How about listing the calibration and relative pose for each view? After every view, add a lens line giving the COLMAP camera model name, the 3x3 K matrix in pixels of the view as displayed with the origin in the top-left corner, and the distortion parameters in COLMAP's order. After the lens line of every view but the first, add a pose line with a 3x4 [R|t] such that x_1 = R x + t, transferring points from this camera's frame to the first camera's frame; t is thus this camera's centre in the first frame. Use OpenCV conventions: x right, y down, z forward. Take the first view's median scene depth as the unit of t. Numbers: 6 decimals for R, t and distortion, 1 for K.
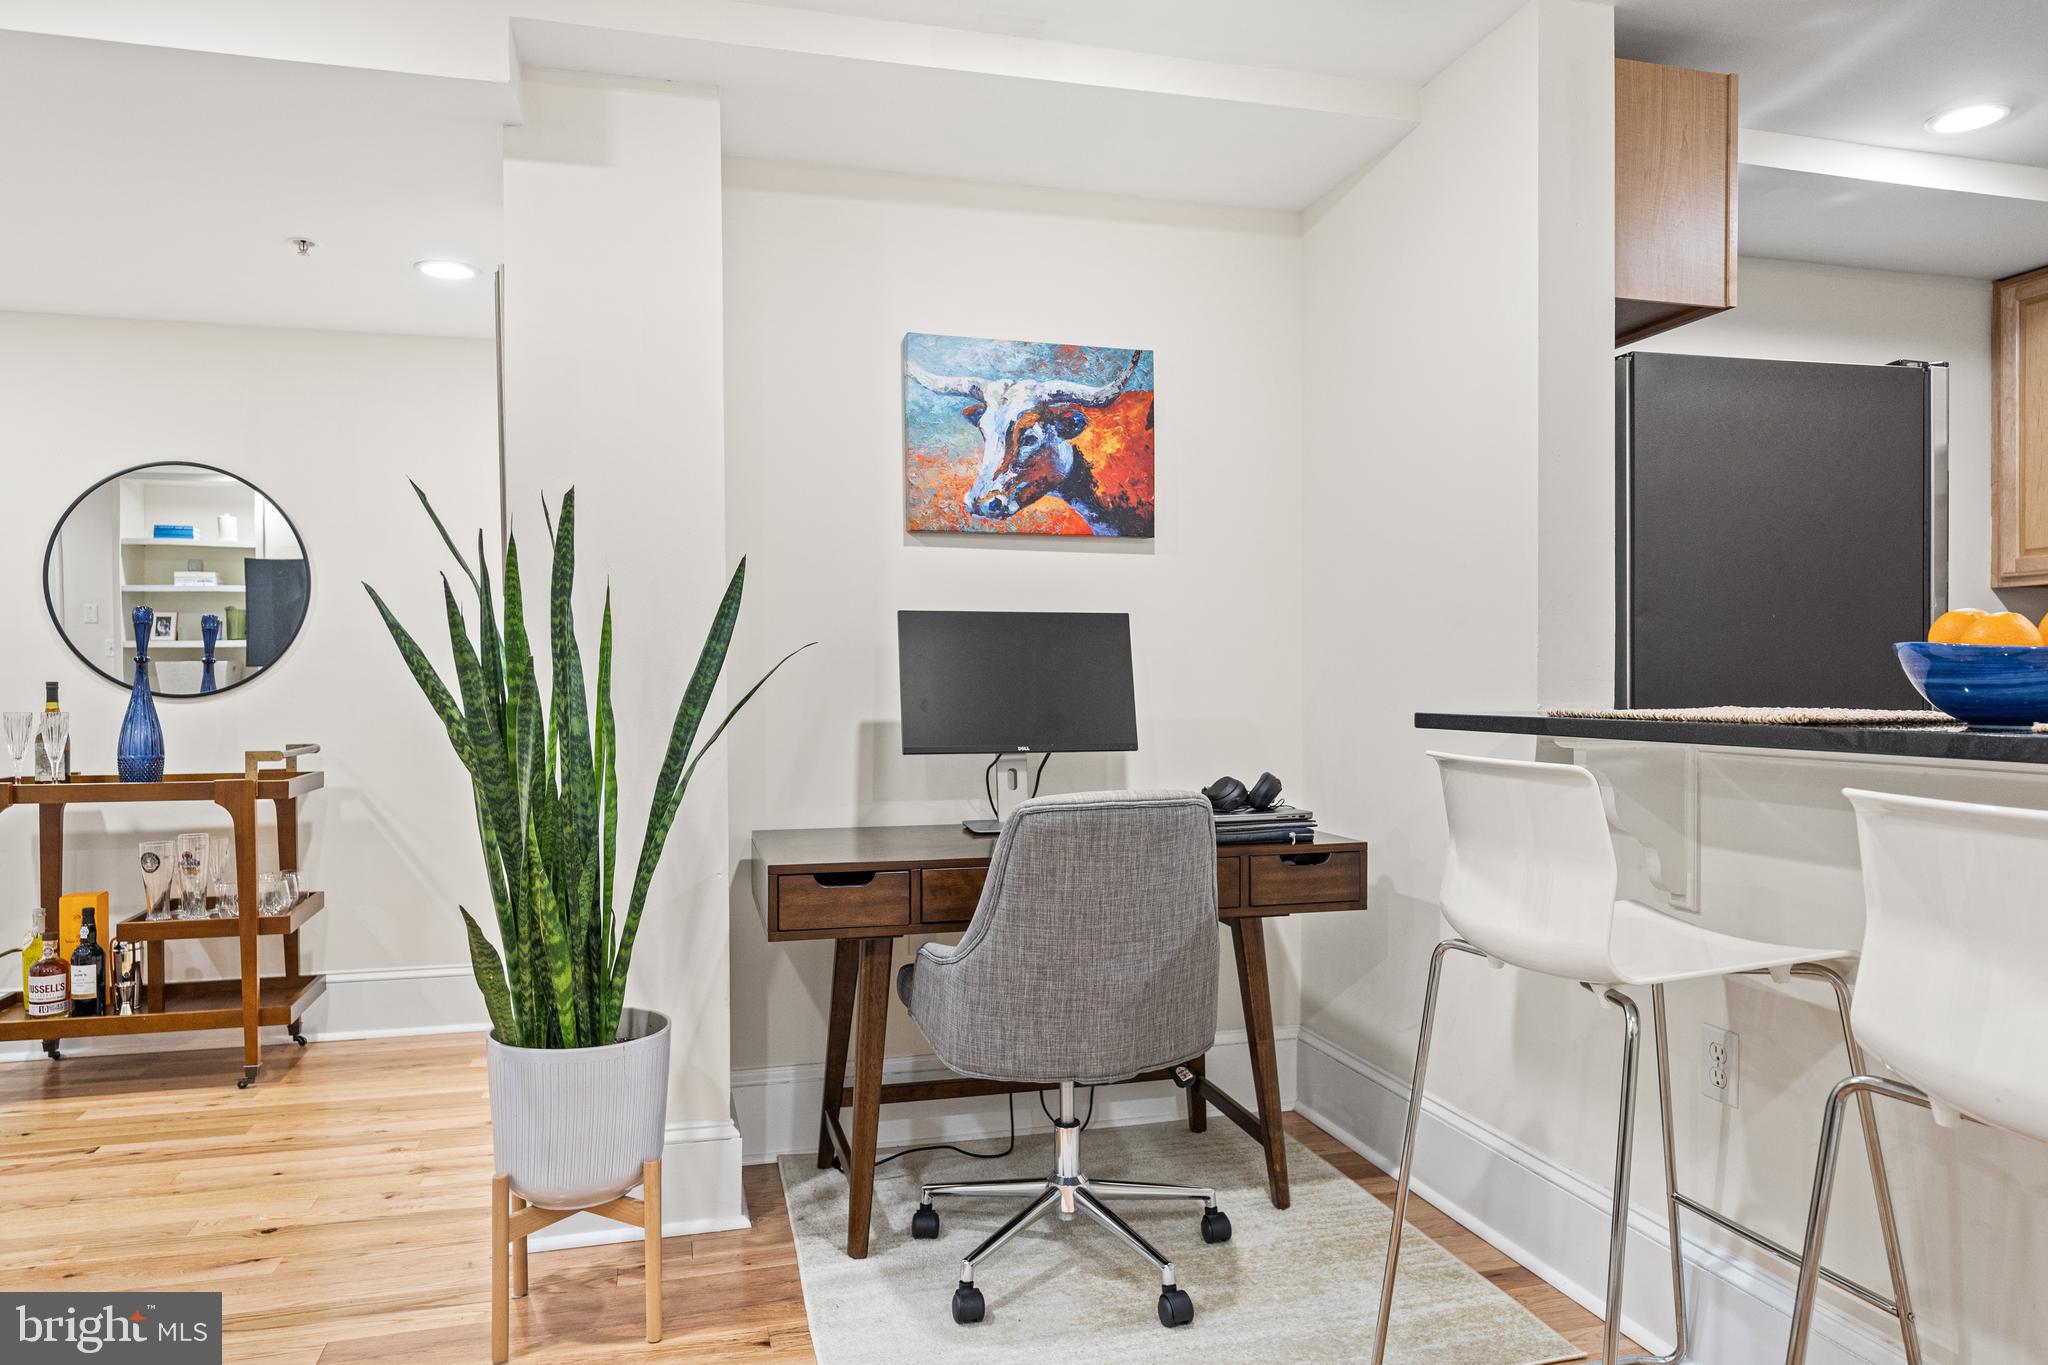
lens RADIAL K [[1305.1, 0, 1019.8], [0, 1305.1, 697.6], [0, 0, 1]] dist [0.002576, 0.000690]
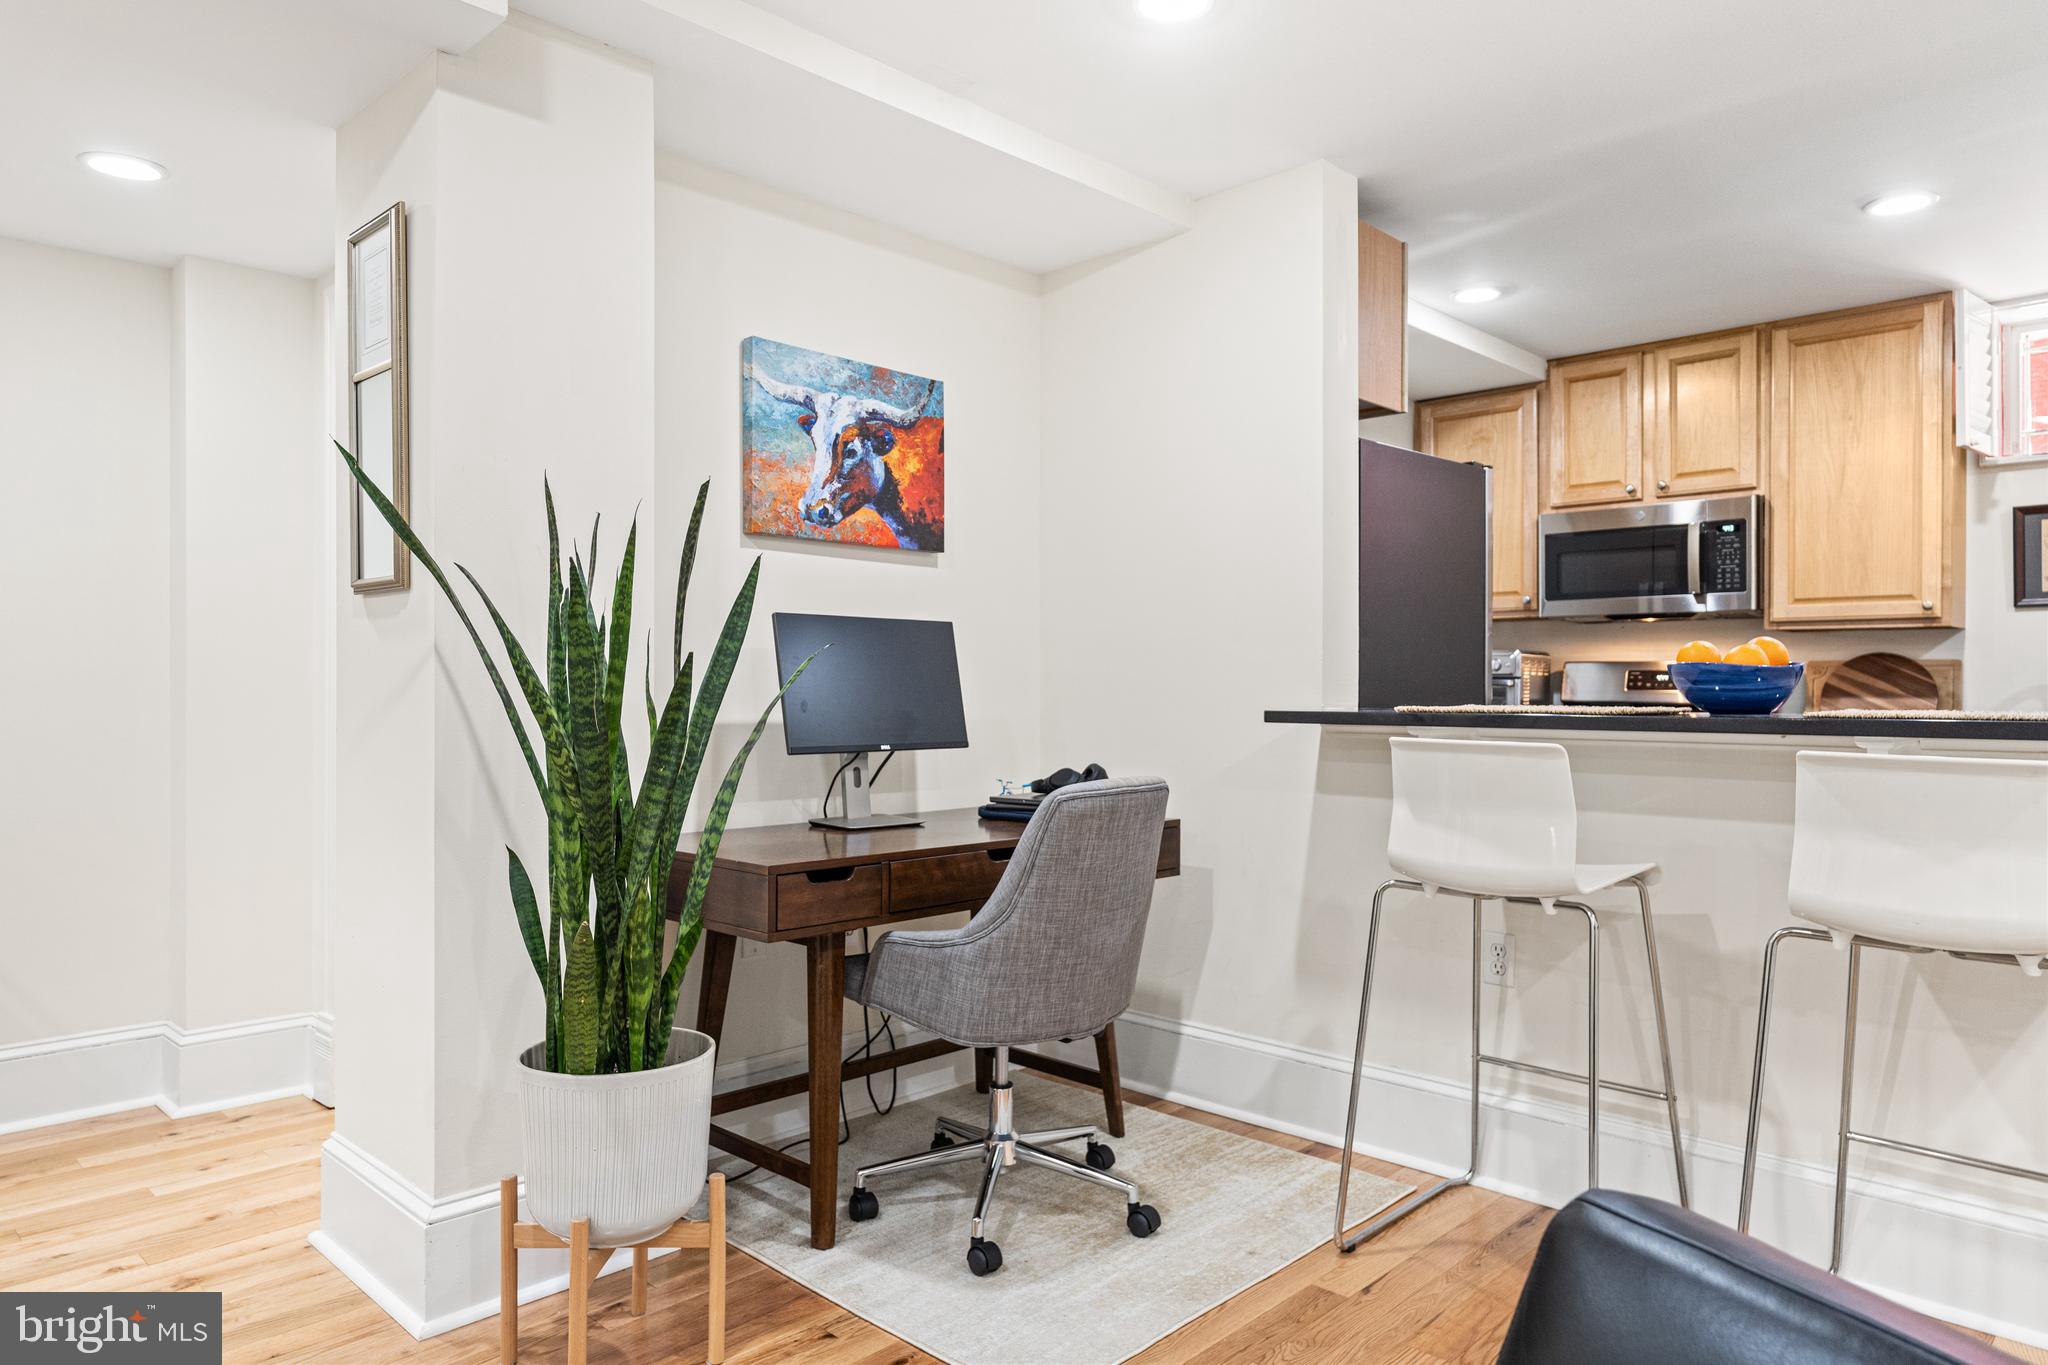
lens RADIAL K [[1301.3, 0, 1014.9], [0, 1301.3, 687.1], [0, 0, 1]] dist [0.000998, 0.002602]
pose [[0.859394, 0.005766, 0.511281, -0.448895], [0.001029, 0.999915, -0.013005, 0.004259], [-0.511313, 0.011703, 0.859315, 0.041354]]
